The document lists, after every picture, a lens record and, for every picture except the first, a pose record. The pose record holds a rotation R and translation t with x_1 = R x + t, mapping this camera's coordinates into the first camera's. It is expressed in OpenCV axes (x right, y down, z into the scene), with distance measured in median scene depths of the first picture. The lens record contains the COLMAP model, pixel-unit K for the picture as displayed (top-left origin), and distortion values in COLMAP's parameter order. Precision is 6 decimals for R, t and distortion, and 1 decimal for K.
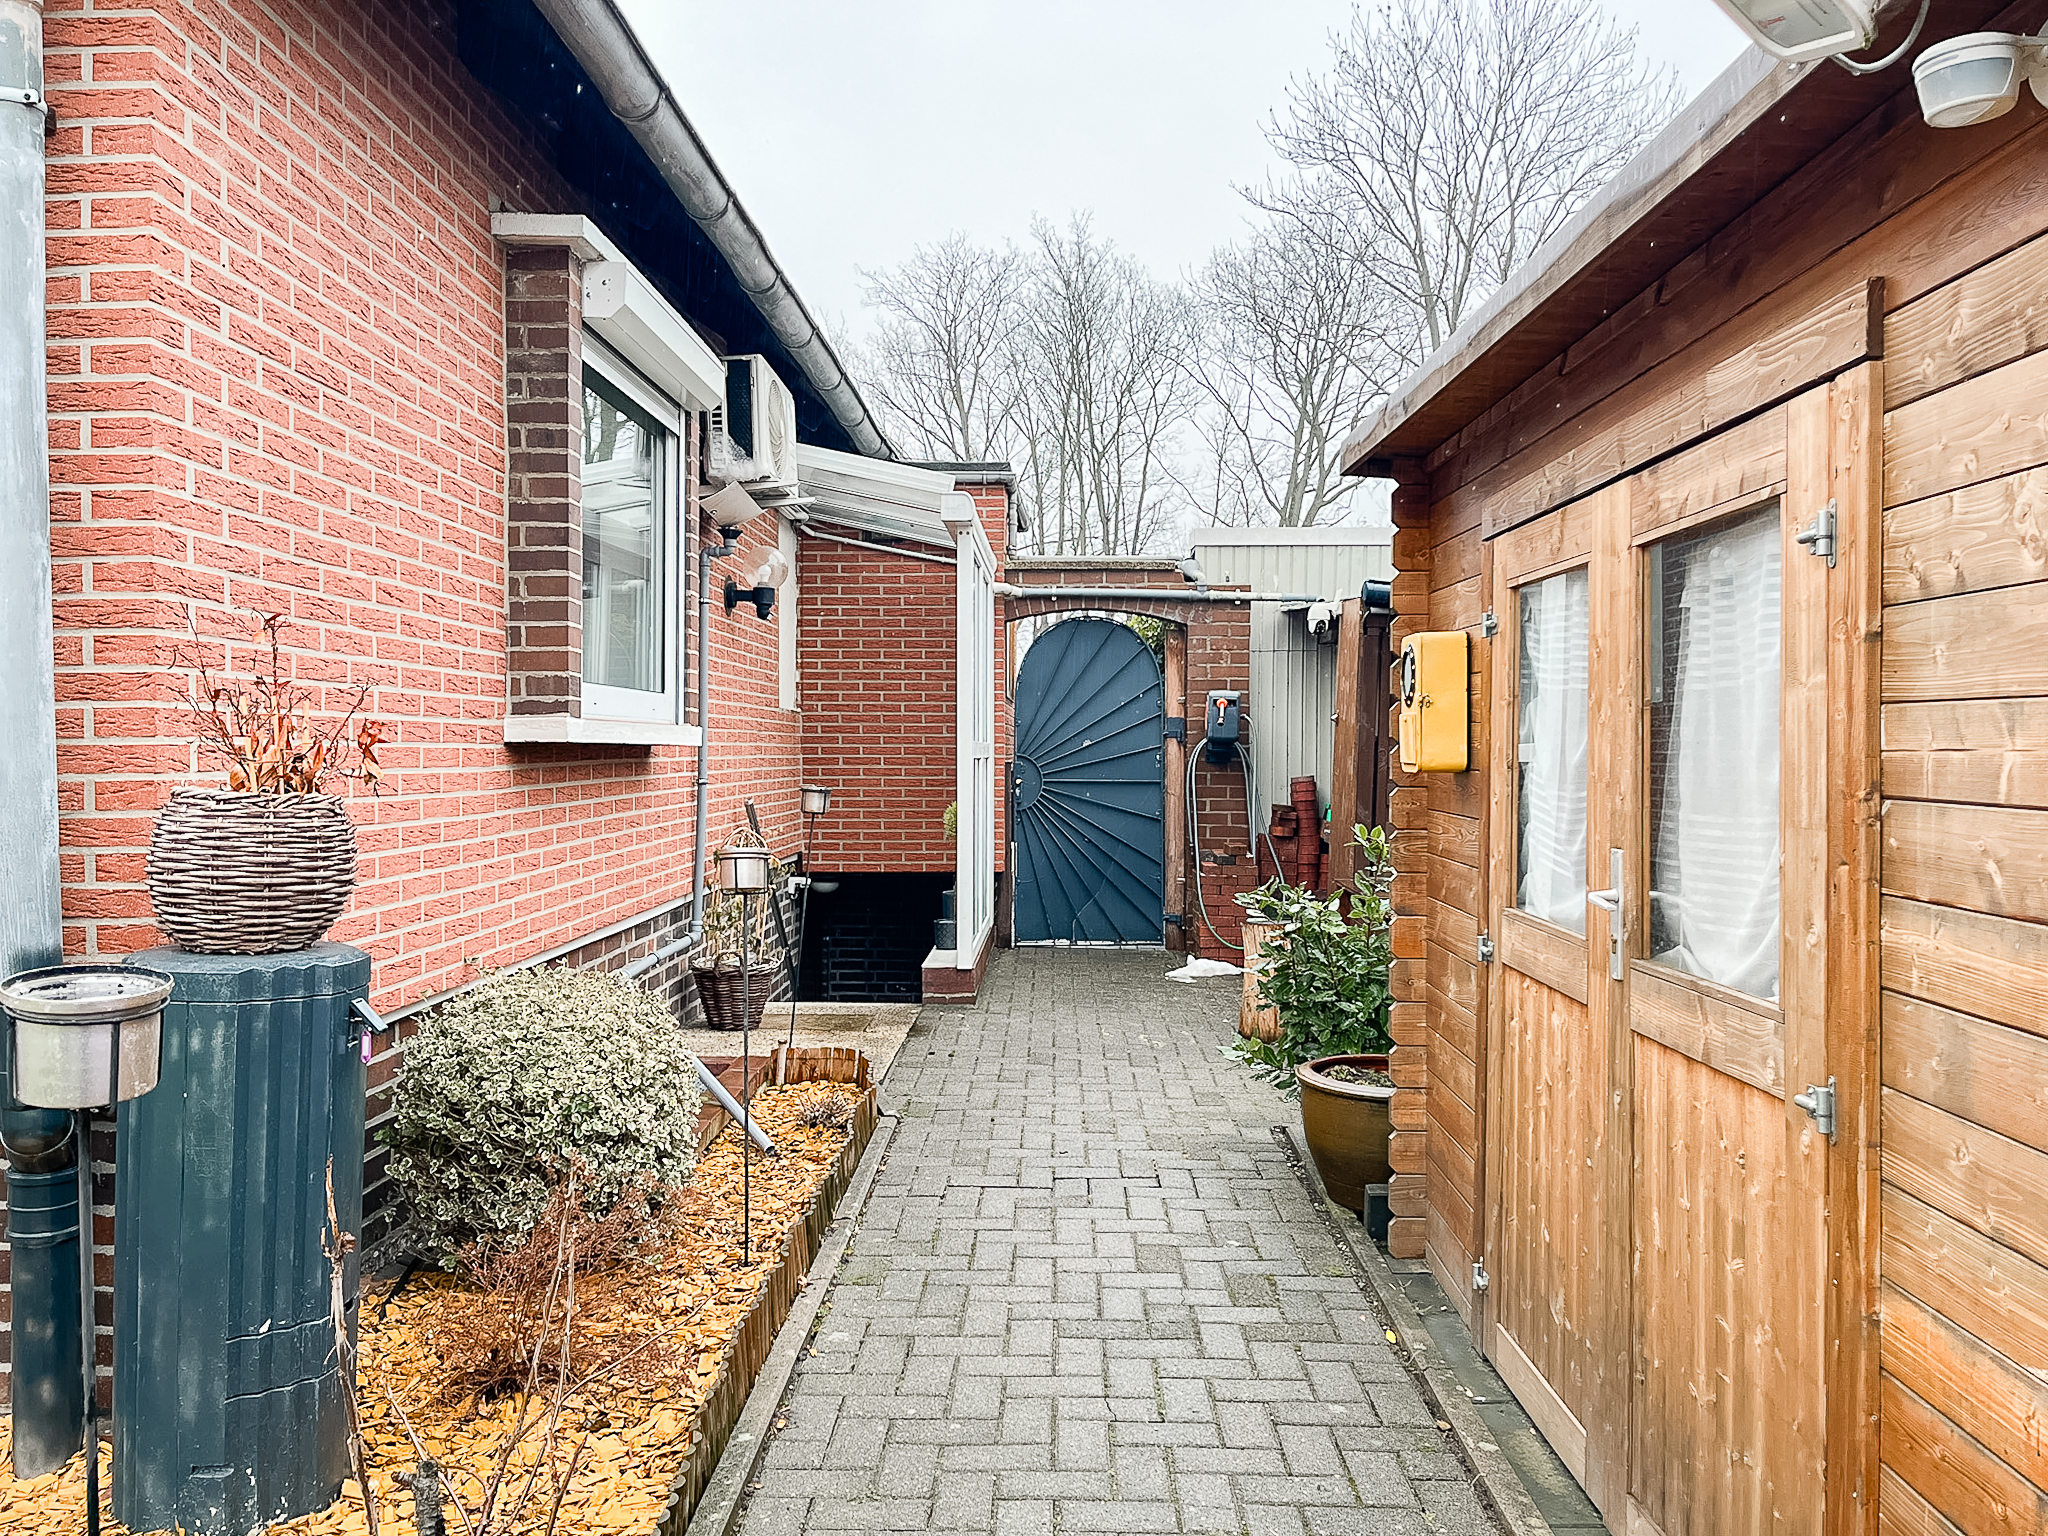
lens RADIAL K [[1543.7, 0, 1020.4], [0, 1543.7, 767.4], [0, 0, 1]] dist [0.074832, -0.110512]
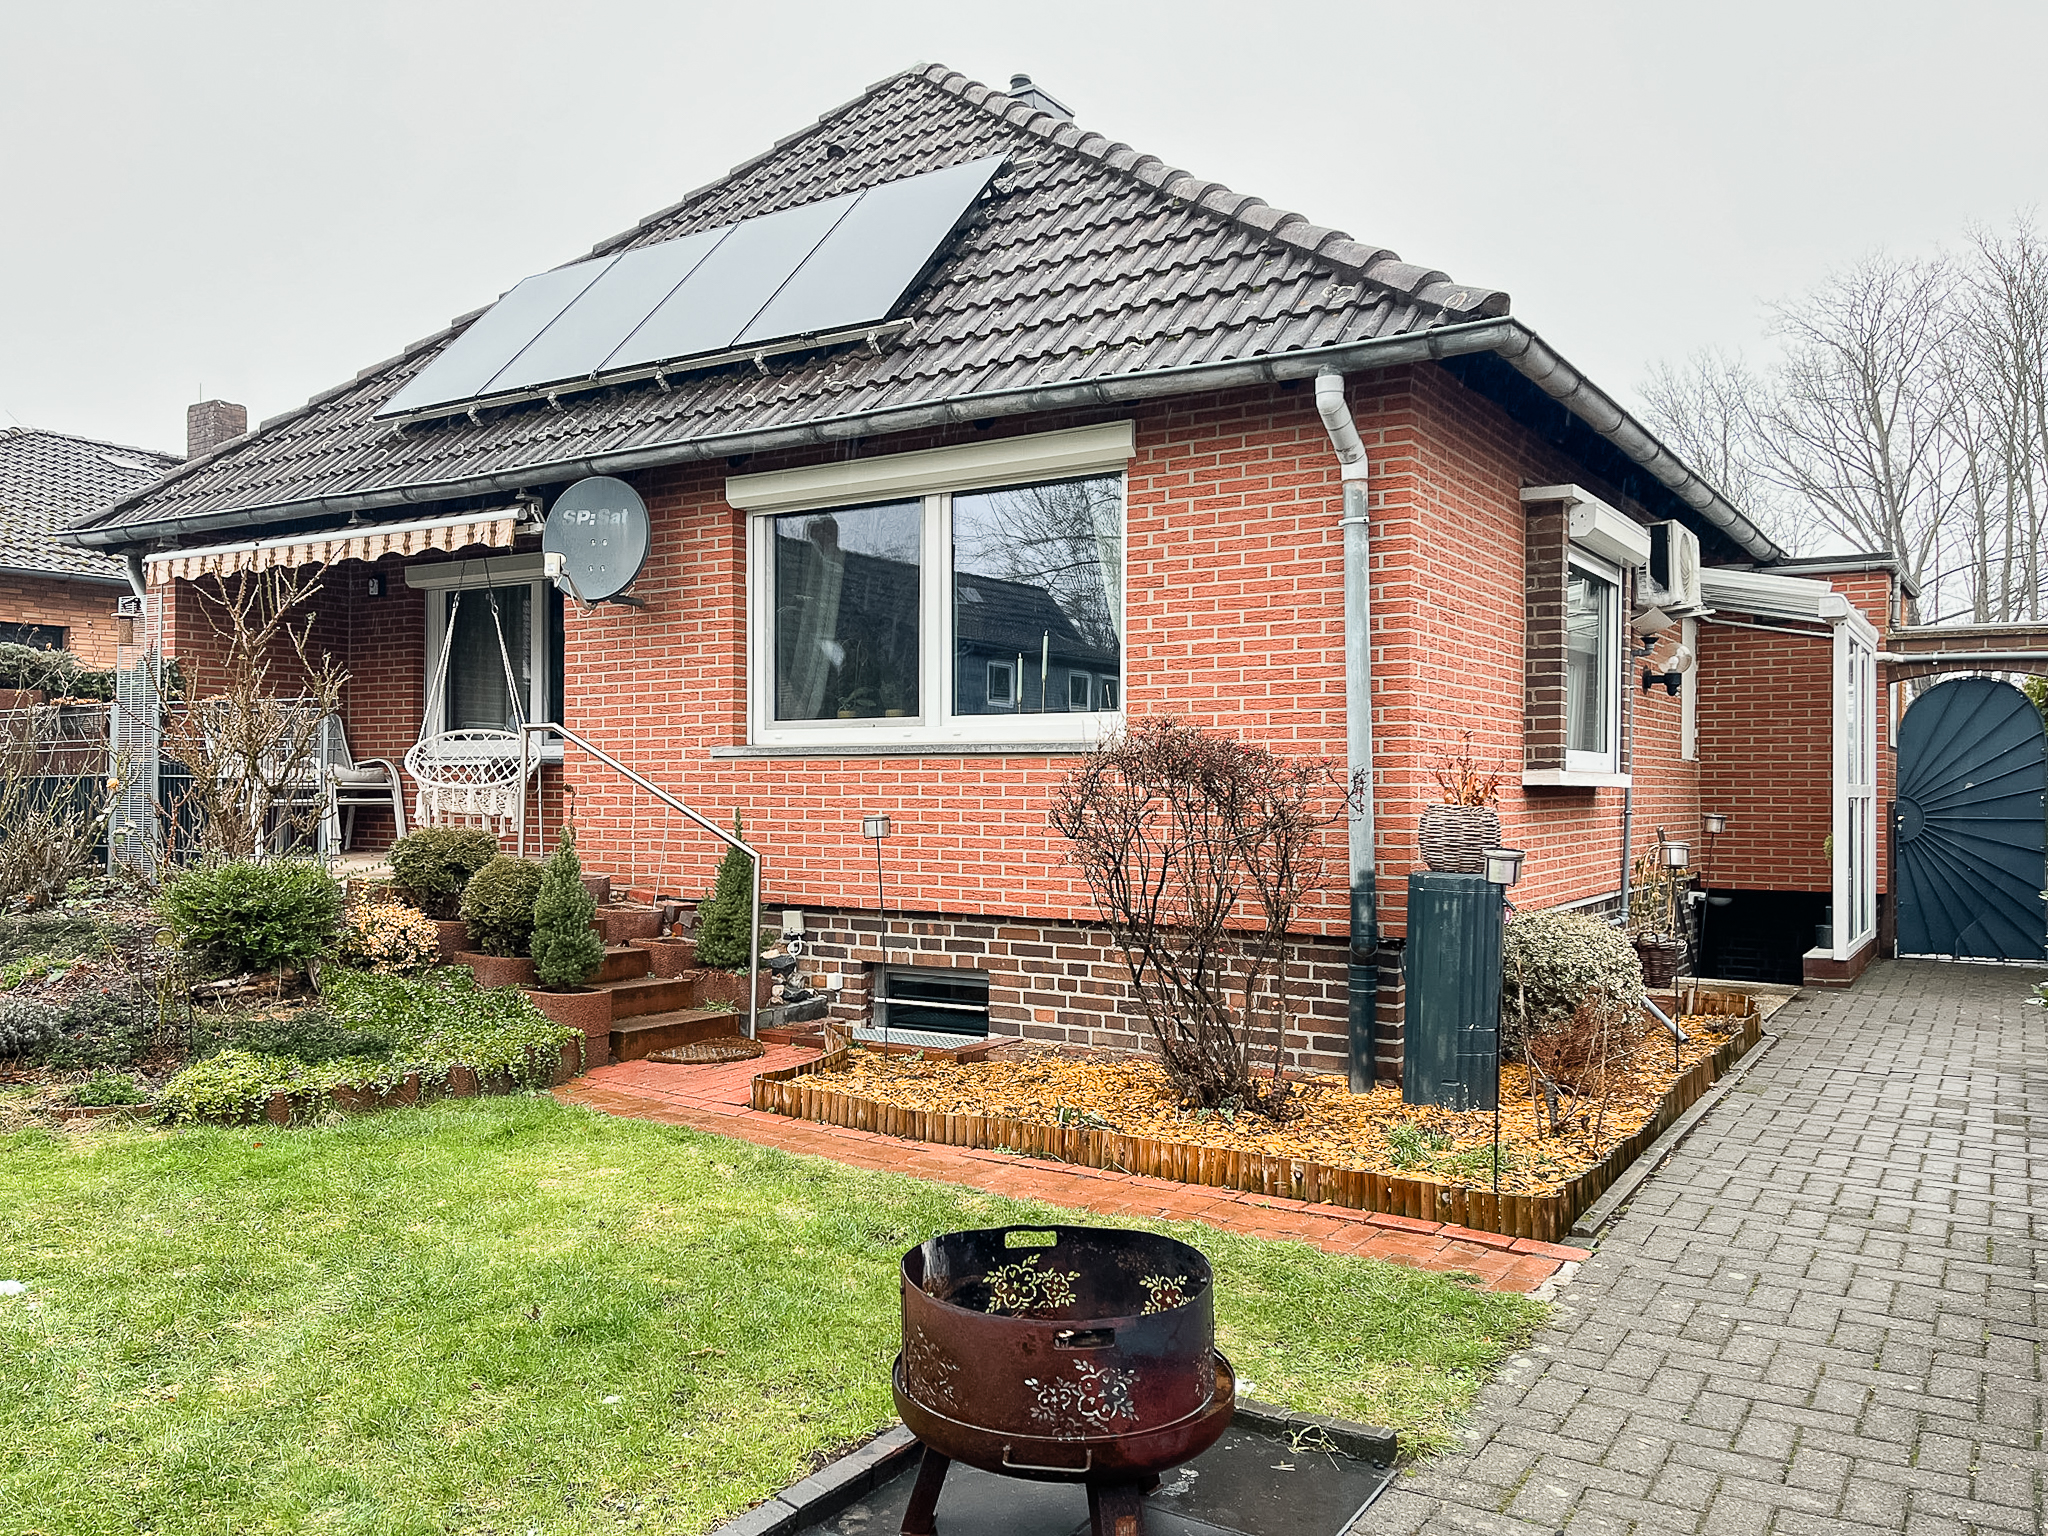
lens RADIAL K [[1549.3, 0, 1017.0], [0, 1549.3, 785.5], [0, 0, 1]] dist [0.035197, -0.012955]
pose [[0.854100, -0.000113, -0.520109, 0.060823], [-0.008253, 0.999871, -0.013770, 0.008446], [0.520043, 0.016053, 0.853989, -0.516923]]
